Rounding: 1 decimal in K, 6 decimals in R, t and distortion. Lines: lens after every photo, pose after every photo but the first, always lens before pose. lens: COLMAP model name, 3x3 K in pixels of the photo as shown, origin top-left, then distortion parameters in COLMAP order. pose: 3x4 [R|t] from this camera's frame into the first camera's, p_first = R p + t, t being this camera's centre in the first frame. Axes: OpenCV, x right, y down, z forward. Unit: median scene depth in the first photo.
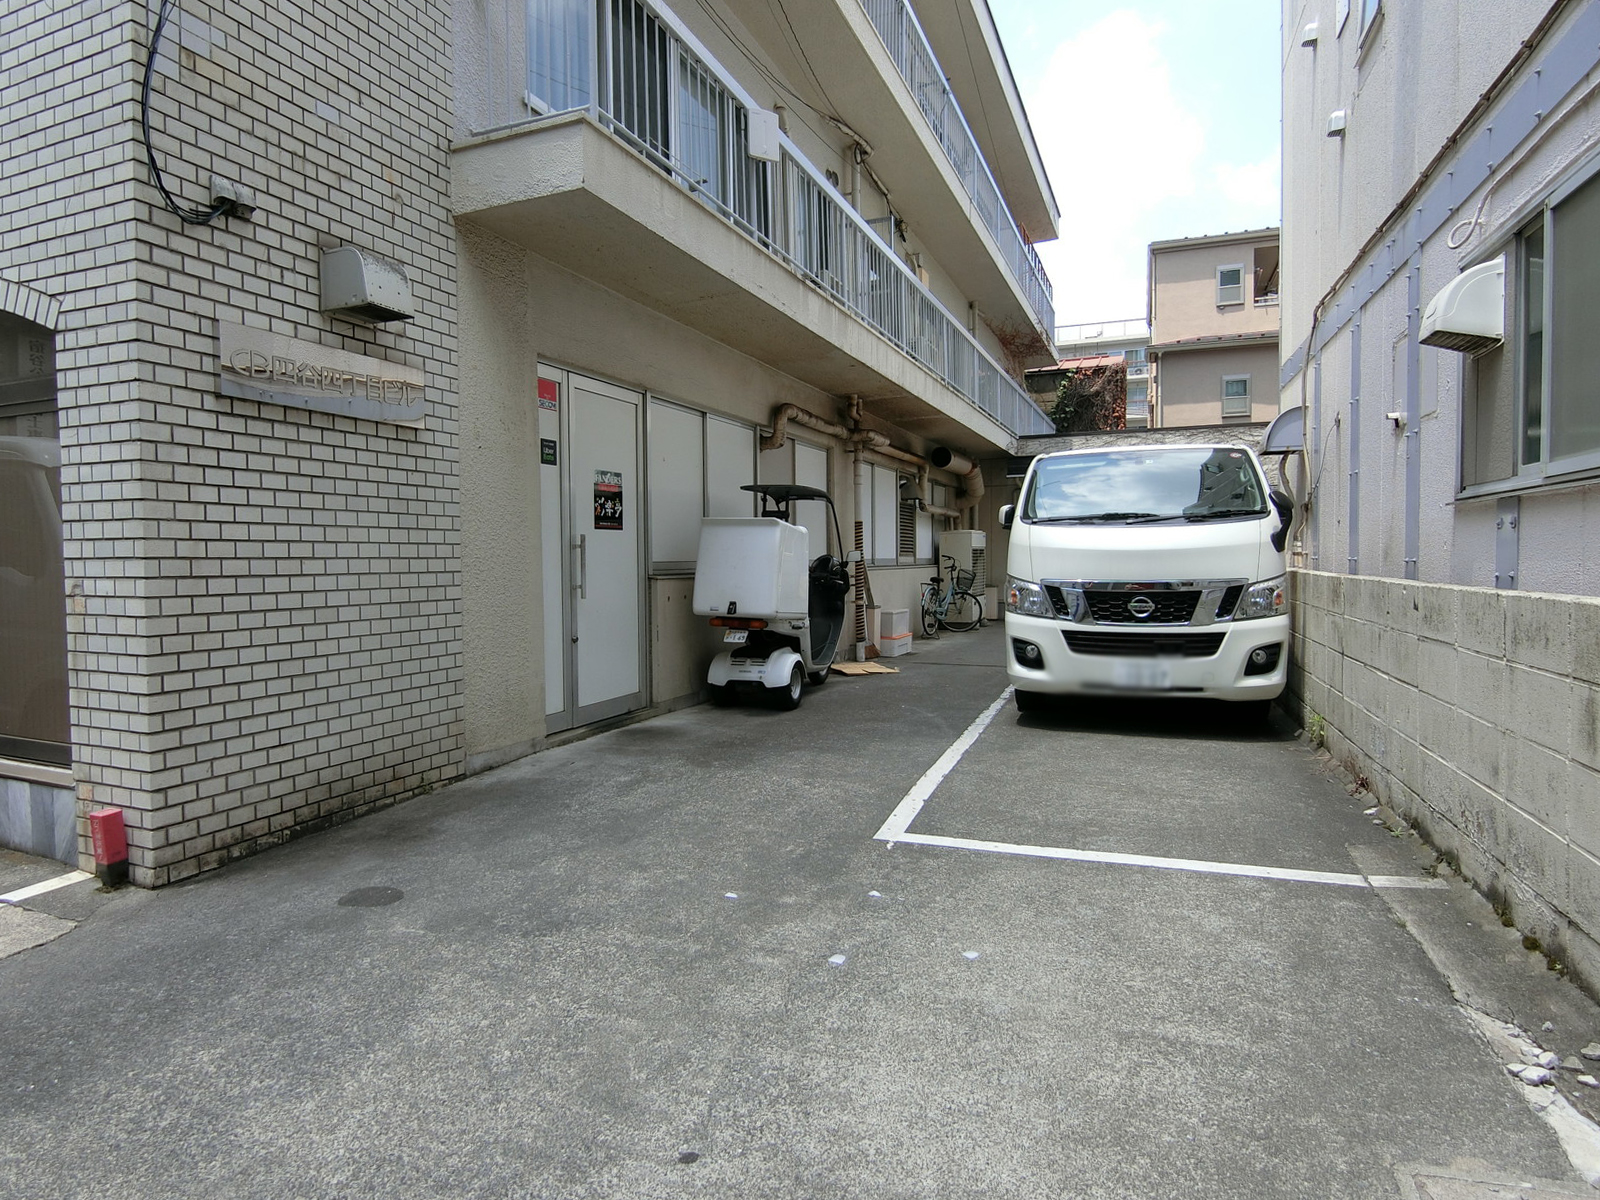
lens RADIAL K [[911.2, 0, 800.0], [0, 911.2, 600.0], [0, 0, 1]] dist [-0.005454, -0.002087]
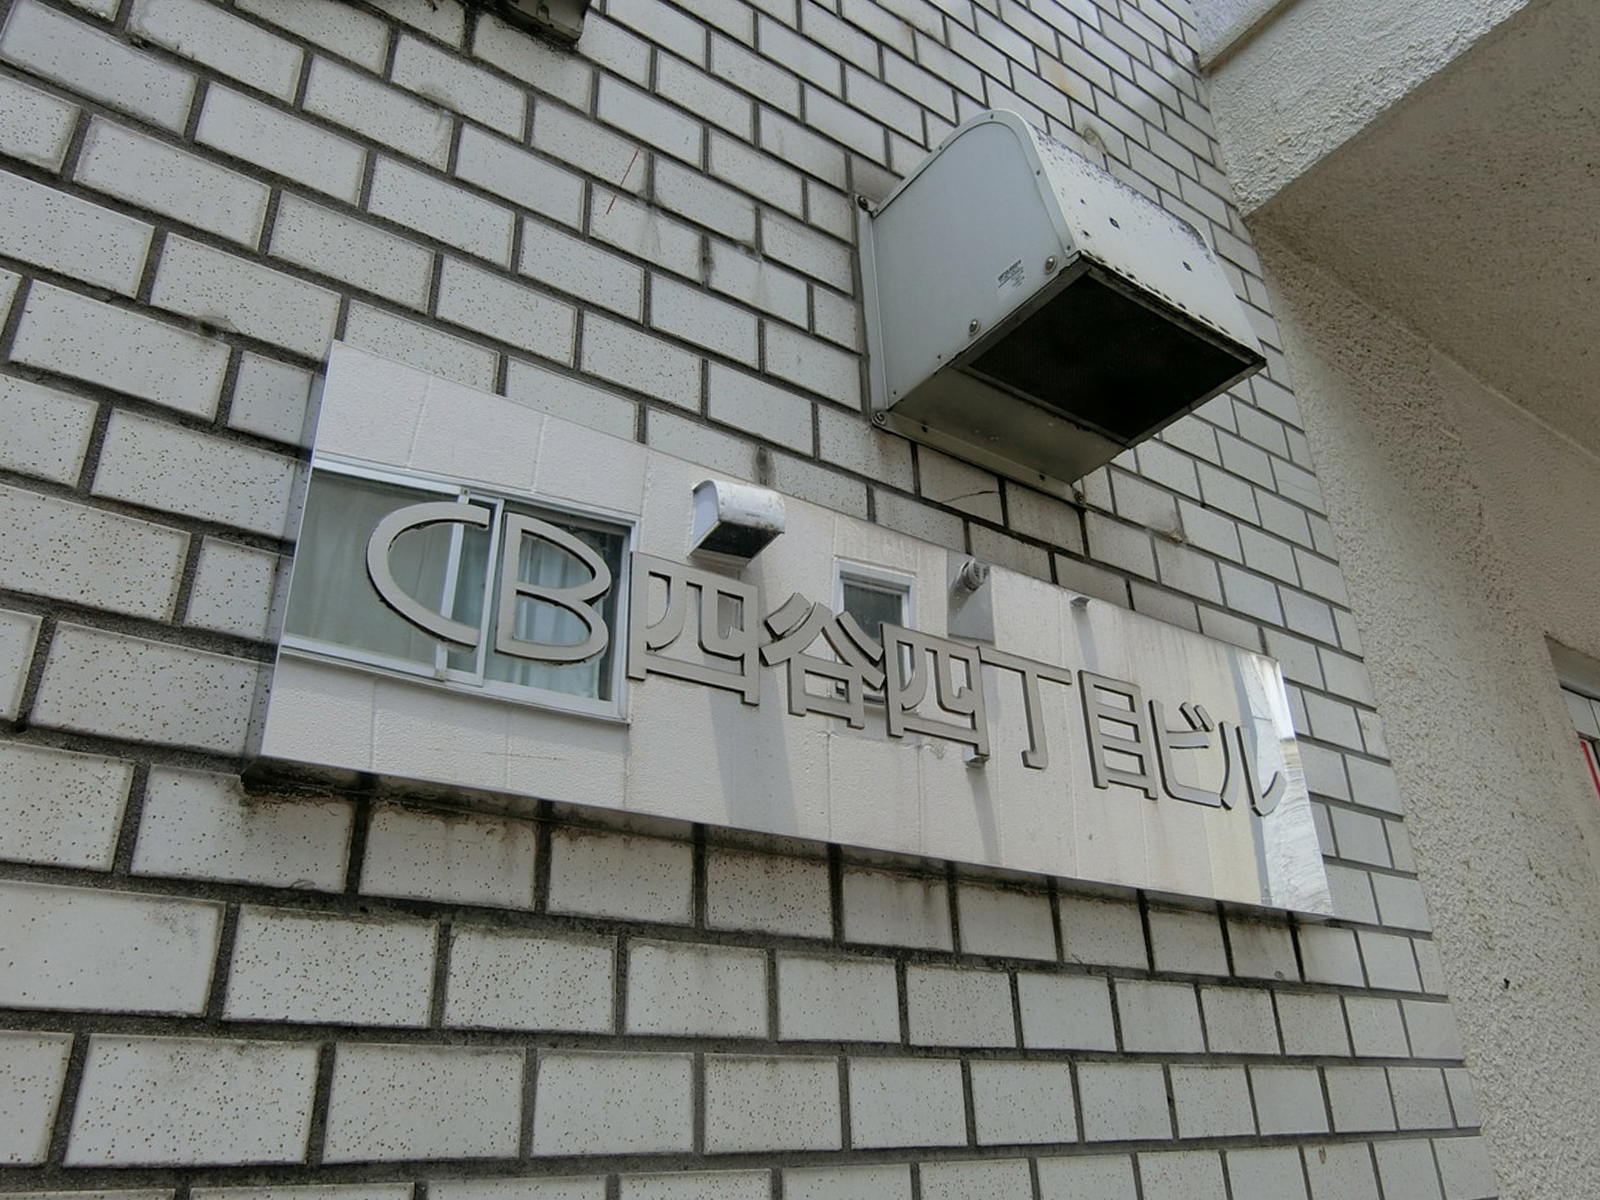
lens RADIAL K [[1182.1, 0, 800.0], [0, 1182.1, 600.0], [0, 0, 1]] dist [-0.008662, -0.002521]
pose [[0.842753, -0.256917, -0.473033, -0.428549], [0.006326, 0.883420, -0.468539, -0.146573], [0.538263, 0.391871, 0.746130, 0.816099]]
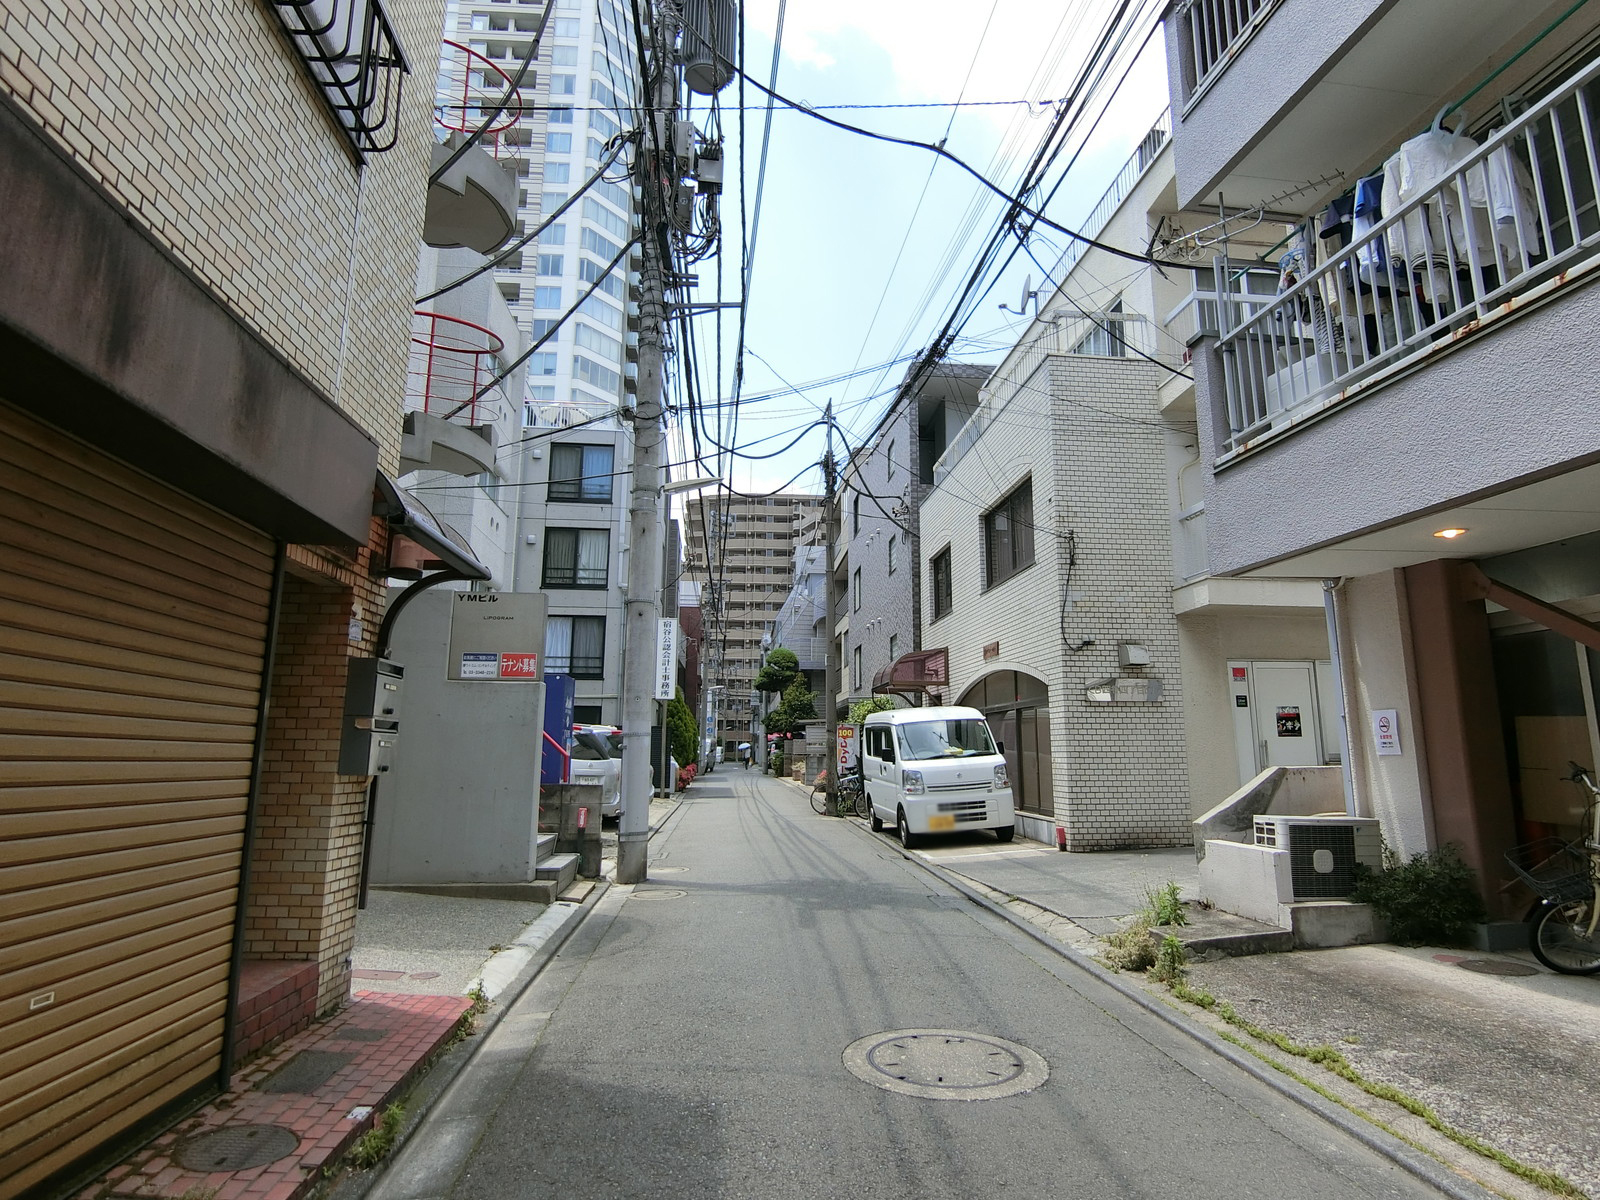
lens RADIAL K [[884.0, 0, 800.0], [0, 884.0, 600.0], [0, 0, 1]] dist [-0.005390, 0.000892]
pose [[0.481330, -0.152683, -0.863139, 1.508971], [-0.040418, 0.979799, -0.195859, 0.074332], [0.875607, 0.129159, 0.465435, -1.292900]]
